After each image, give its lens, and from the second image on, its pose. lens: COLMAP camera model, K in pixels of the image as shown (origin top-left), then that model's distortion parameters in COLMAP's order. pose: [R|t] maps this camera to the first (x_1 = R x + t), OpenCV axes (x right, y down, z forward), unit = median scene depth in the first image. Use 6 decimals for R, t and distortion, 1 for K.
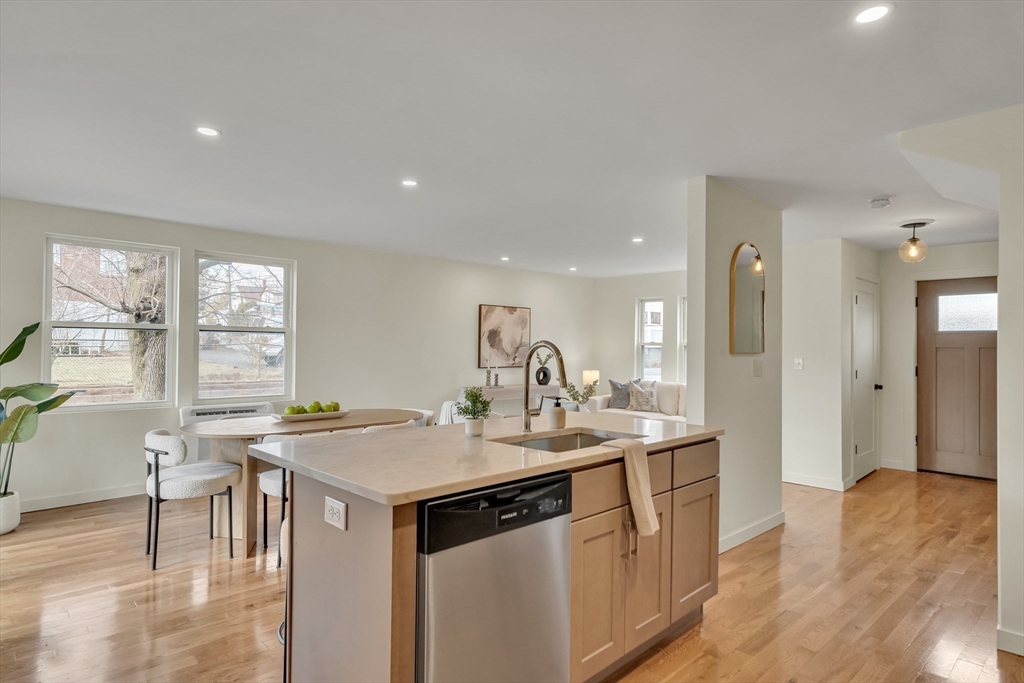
lens RADIAL K [[615.2, 0, 518.3], [0, 615.2, 342.2], [0, 0, 1]] dist [-0.002633, -0.000973]
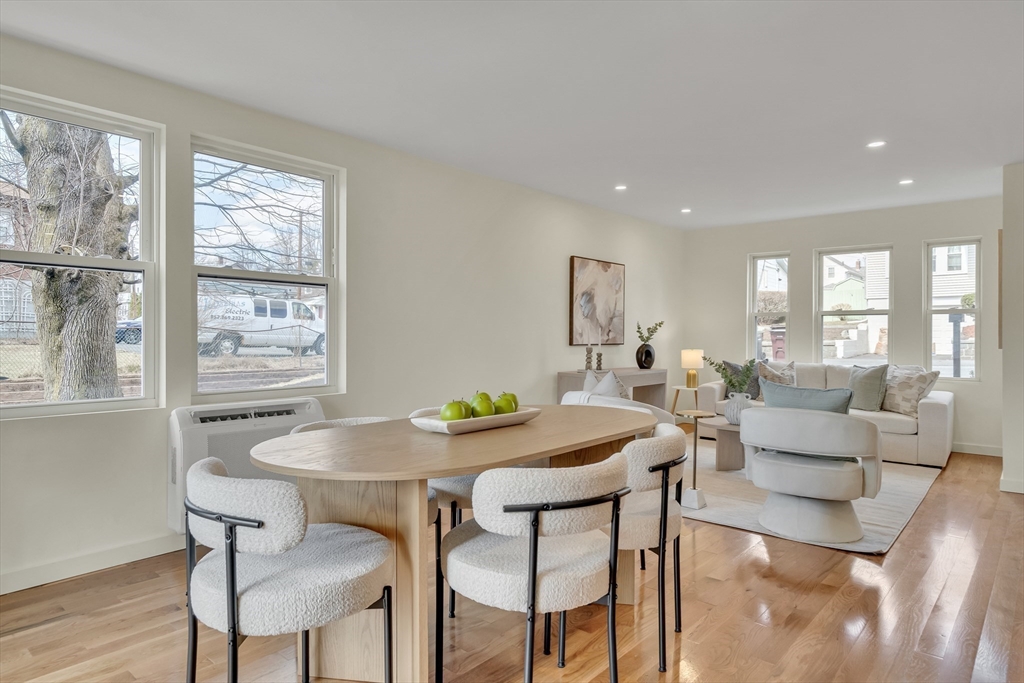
lens RADIAL K [[646.7, 0, 512.0], [0, 646.7, 341.5], [0, 0, 1]] dist [0.003172, 0.001700]
pose [[0.994384, -0.007737, 0.105552, -0.203419], [0.006242, 0.999876, 0.014485, 0.025323], [-0.105651, -0.013744, 0.994308, 0.253540]]
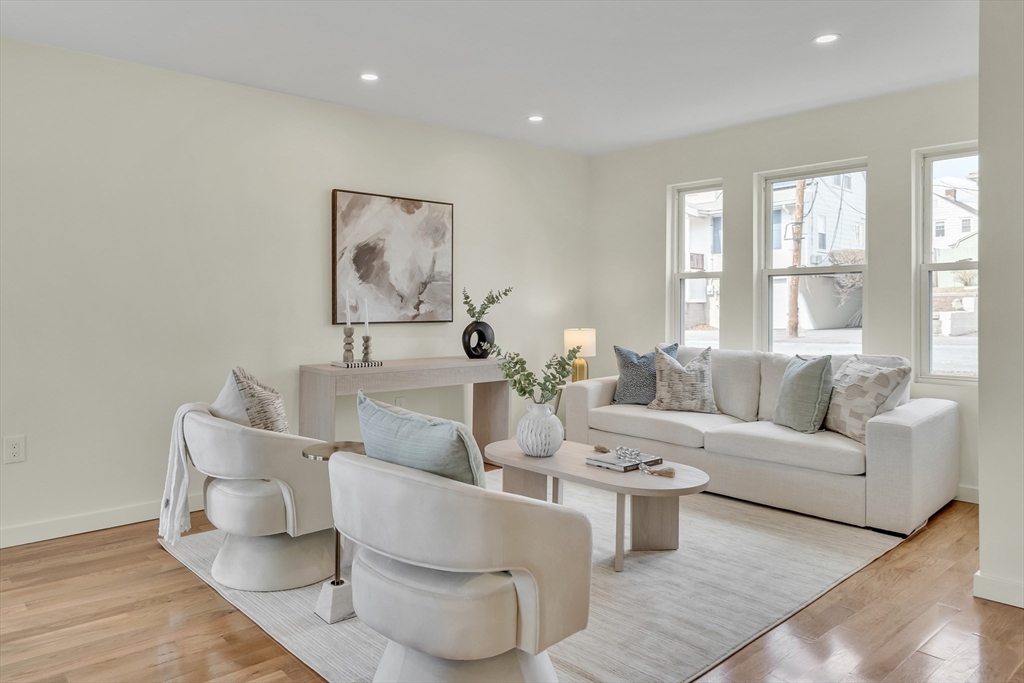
lens RADIAL K [[724.8, 0, 507.6], [0, 724.8, 317.1], [0, 0, 1]] dist [0.003396, 0.001024]
pose [[0.999387, -0.012505, -0.032693, 0.084712], [0.013046, 0.999780, 0.016394, 0.027967], [0.032481, -0.016811, 0.999331, 0.432013]]
